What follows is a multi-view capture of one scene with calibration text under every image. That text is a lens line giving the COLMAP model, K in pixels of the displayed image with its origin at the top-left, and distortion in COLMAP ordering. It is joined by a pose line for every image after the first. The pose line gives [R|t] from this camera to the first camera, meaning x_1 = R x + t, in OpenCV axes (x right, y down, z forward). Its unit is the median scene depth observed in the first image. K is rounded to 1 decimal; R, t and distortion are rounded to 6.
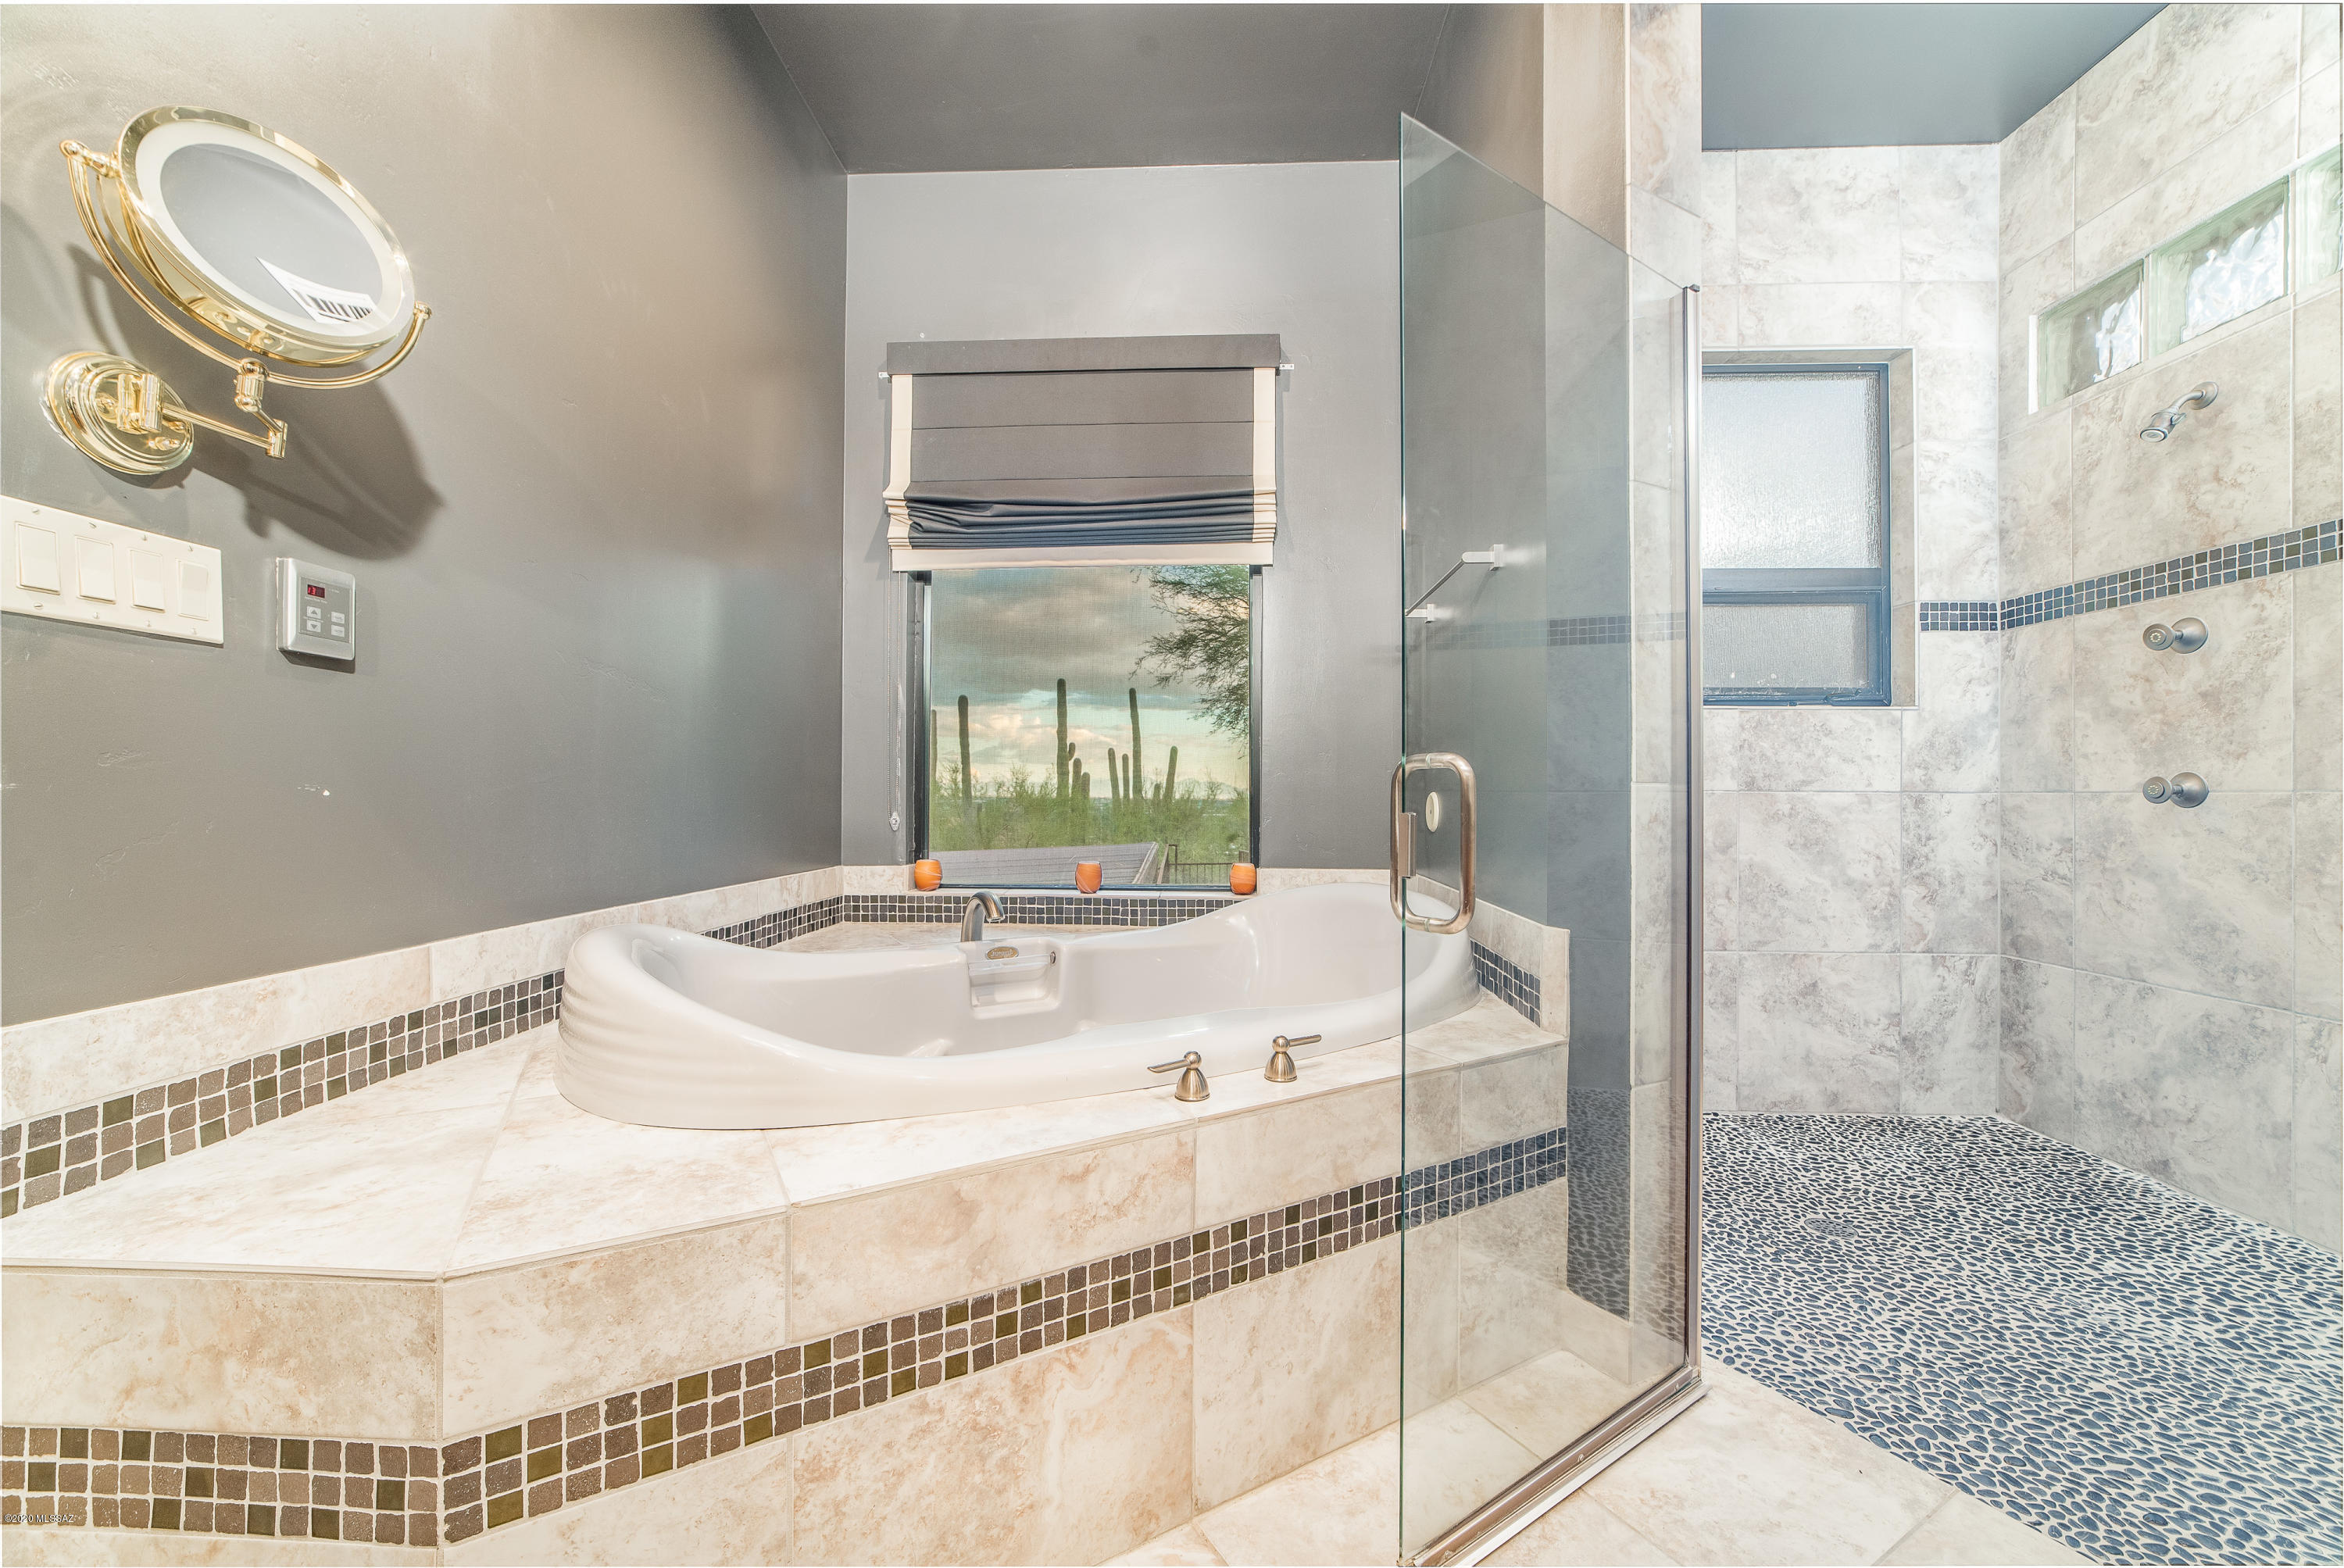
lens RADIAL K [[900.3, 0, 1179.9], [0, 900.3, 790.8], [0, 0, 1]] dist [-0.022721, 0.008070]
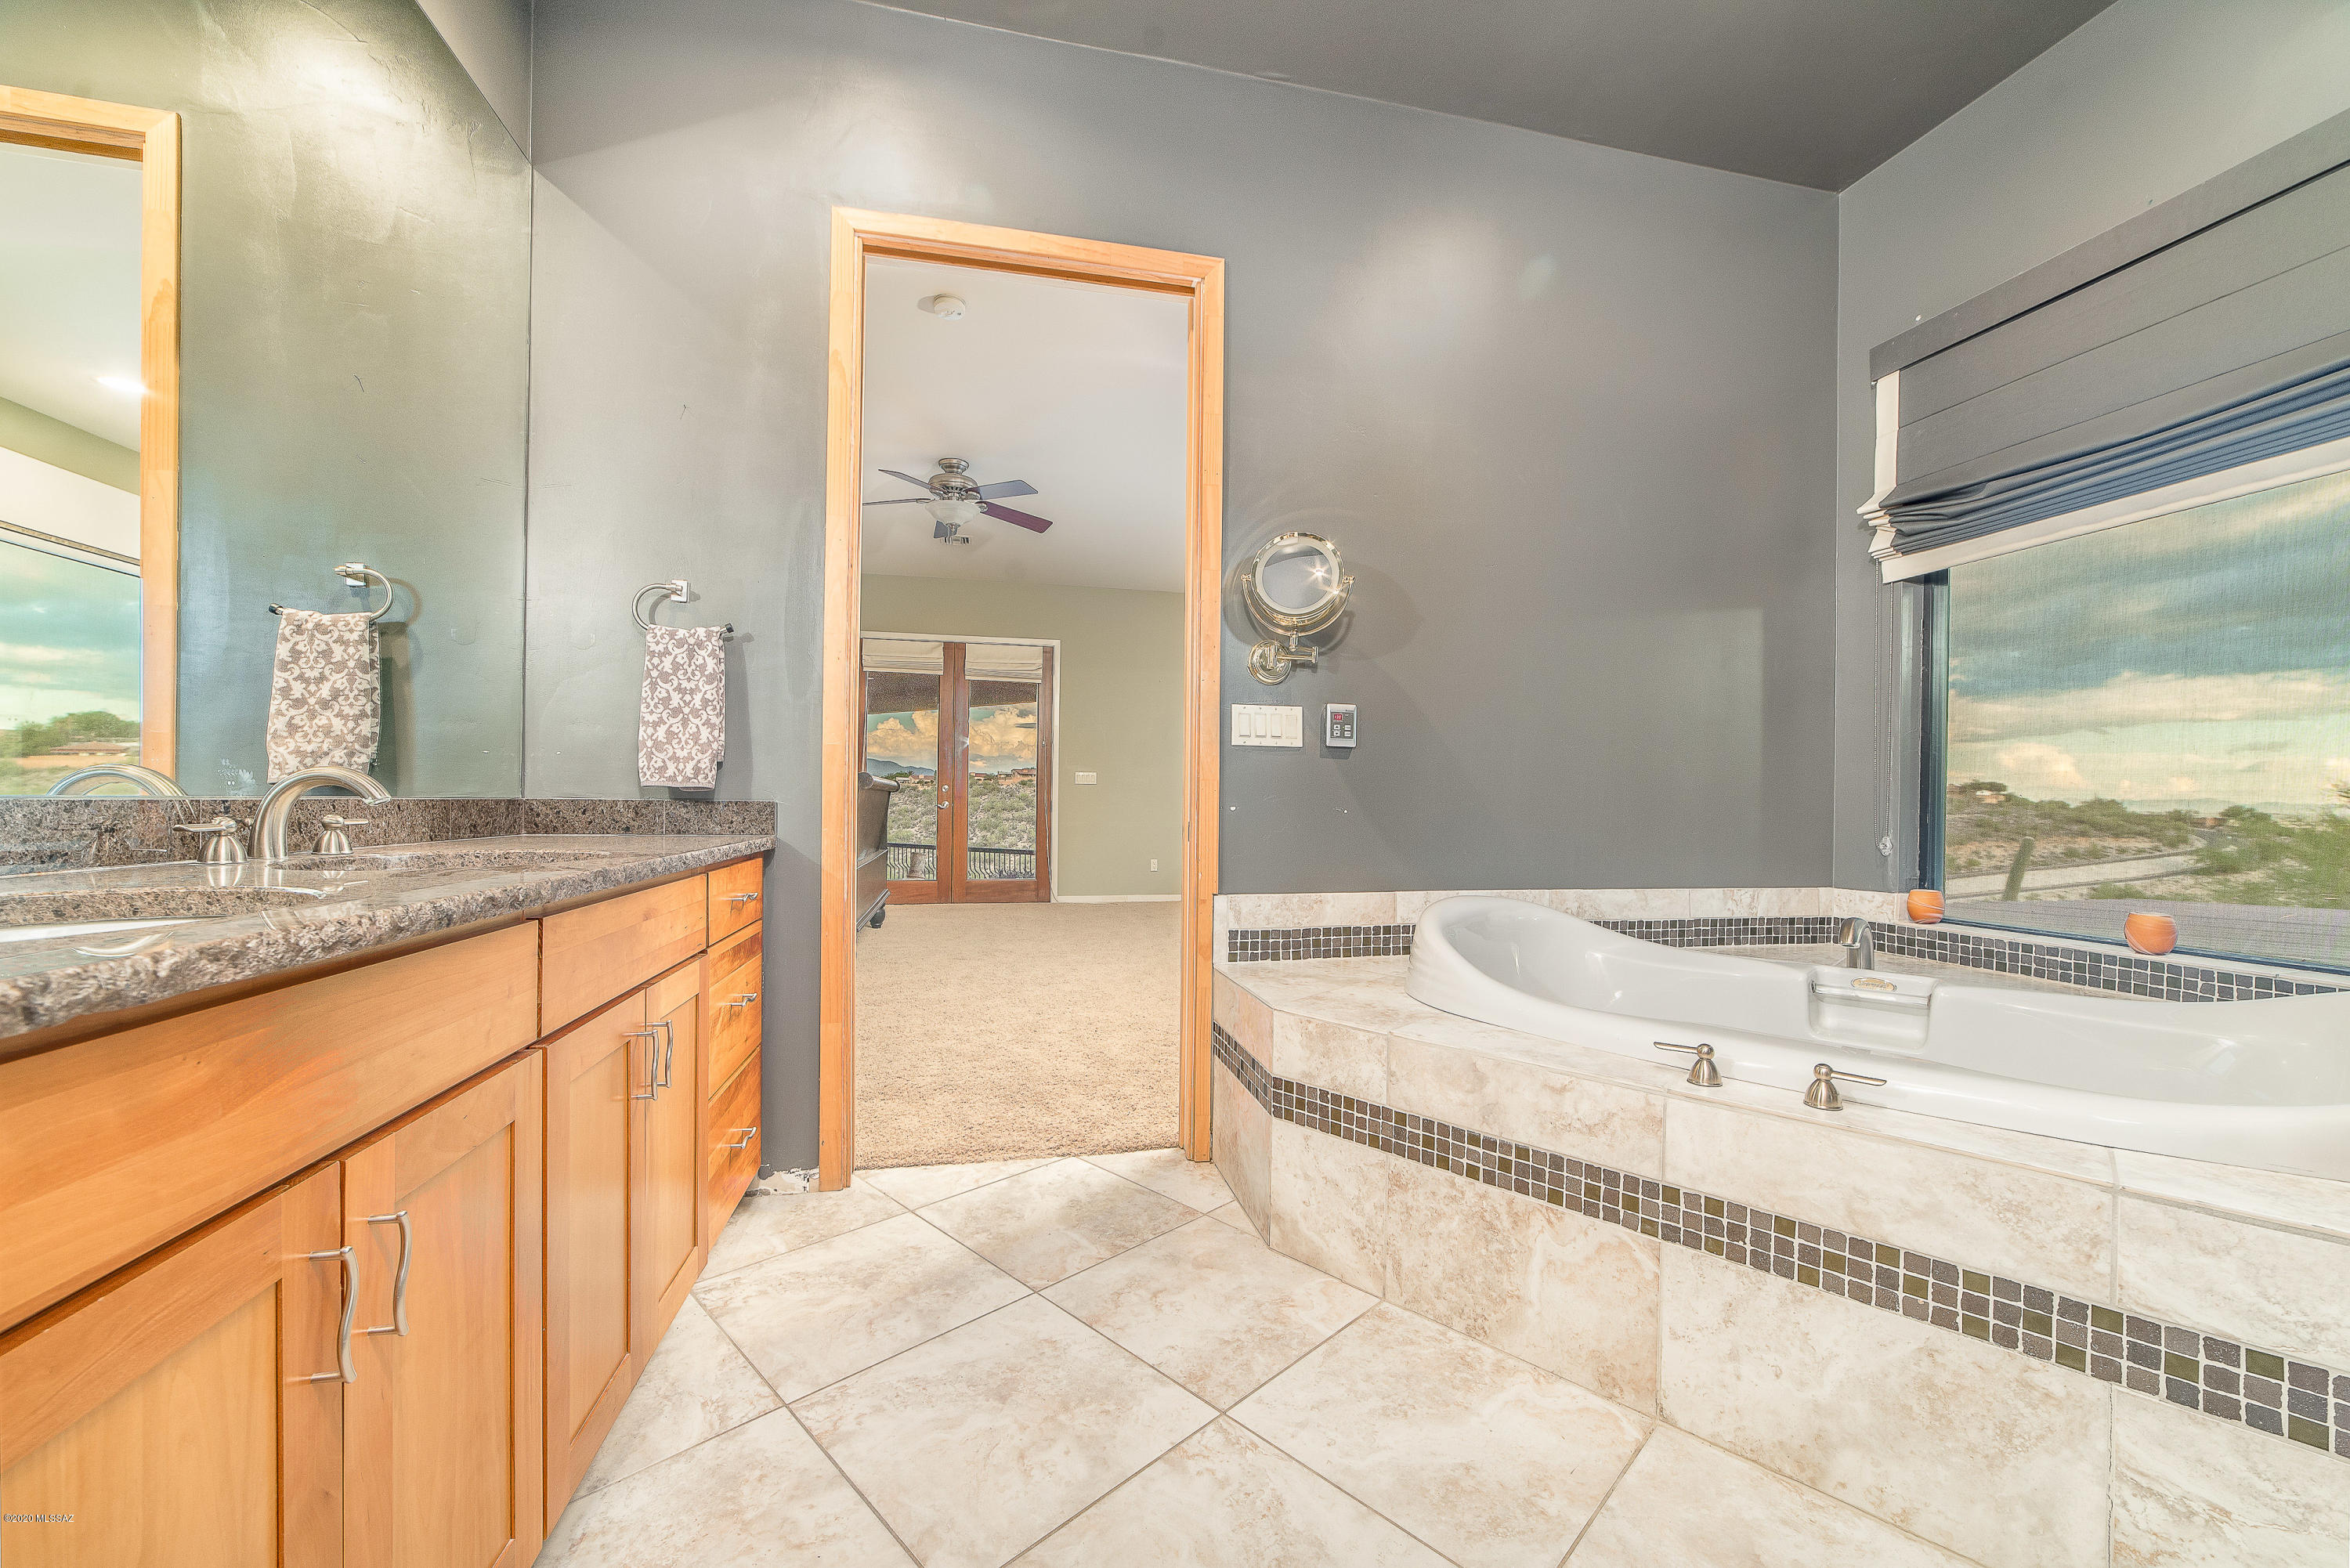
lens RADIAL K [[909.6, 0, 1170.2], [0, 909.6, 808.8], [0, 0, 1]] dist [0.011727, 0.000014]
pose [[0.264193, 0.007394, -0.964442, 0.948600], [-0.007052, 0.999959, 0.005735, -0.012611], [0.964444, 0.005286, 0.264234, 0.028006]]
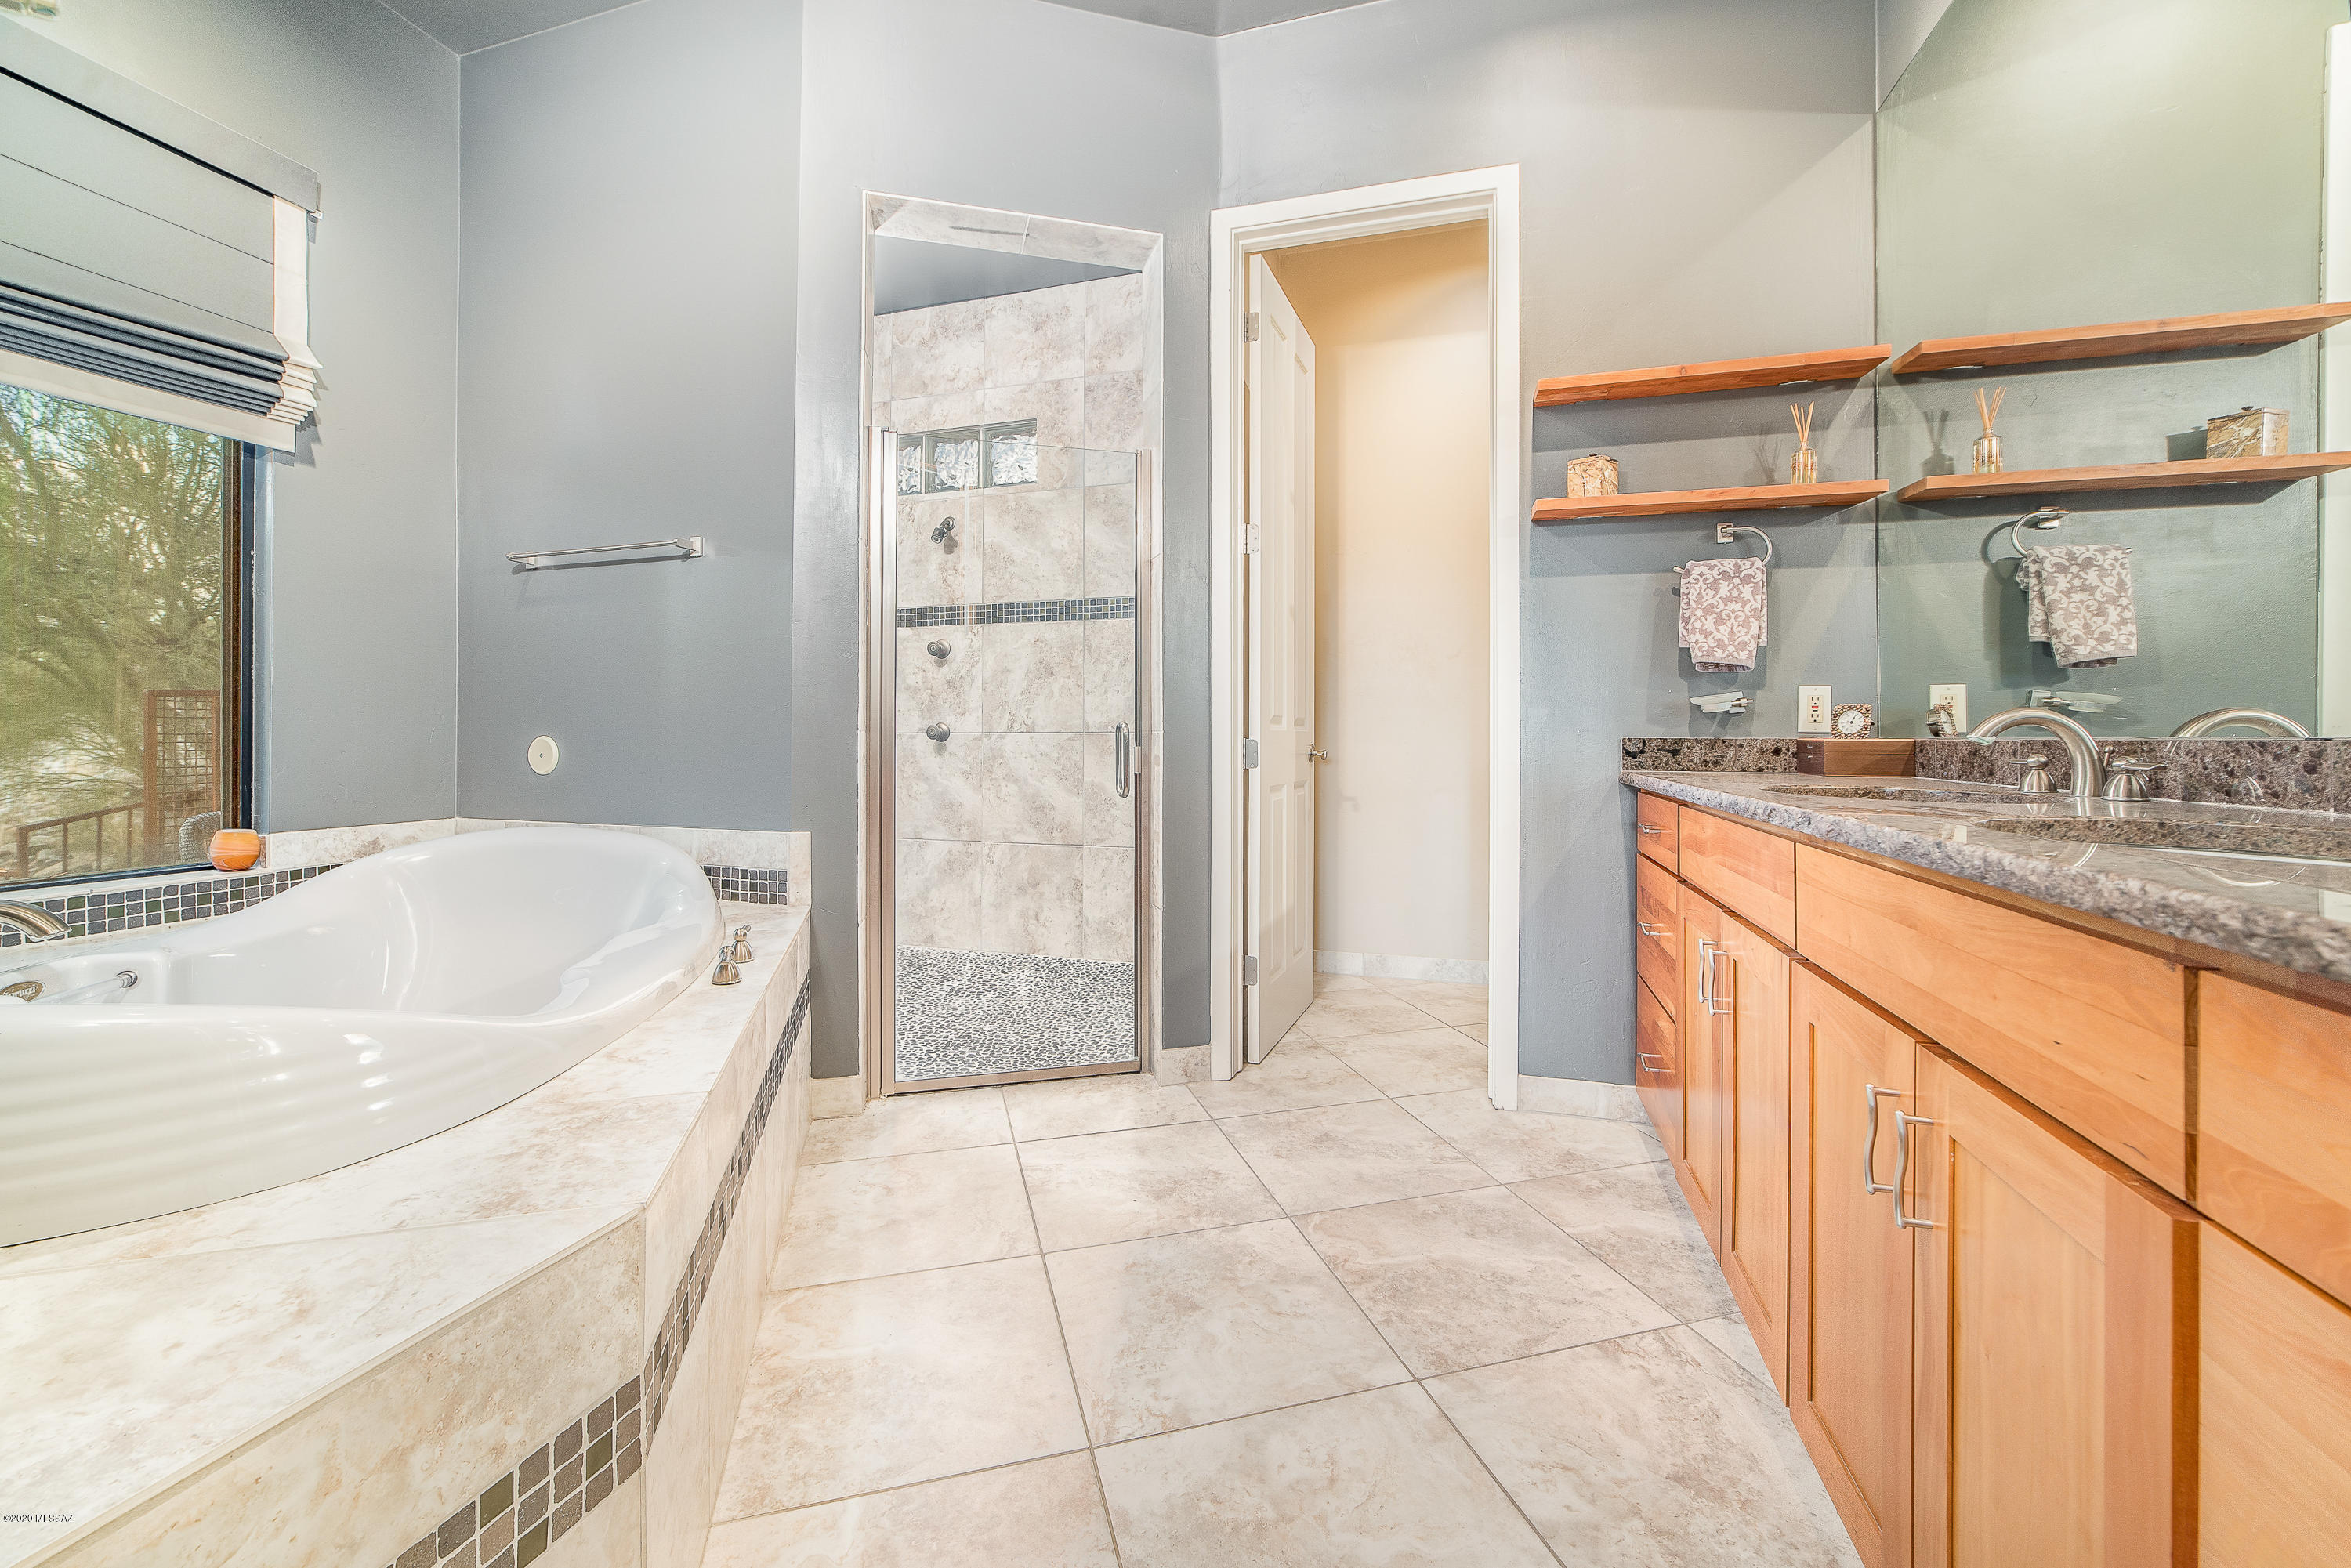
lens RADIAL K [[882.7, 0, 1201.1], [0, 882.7, 725.4], [0, 0, 1]] dist [-0.001727, -0.000021]
pose [[0.233977, 0.004959, 0.972230, -1.028286], [-0.001011, 0.999988, -0.004857, -0.012407], [-0.972242, 0.000153, 0.233979, 0.066899]]
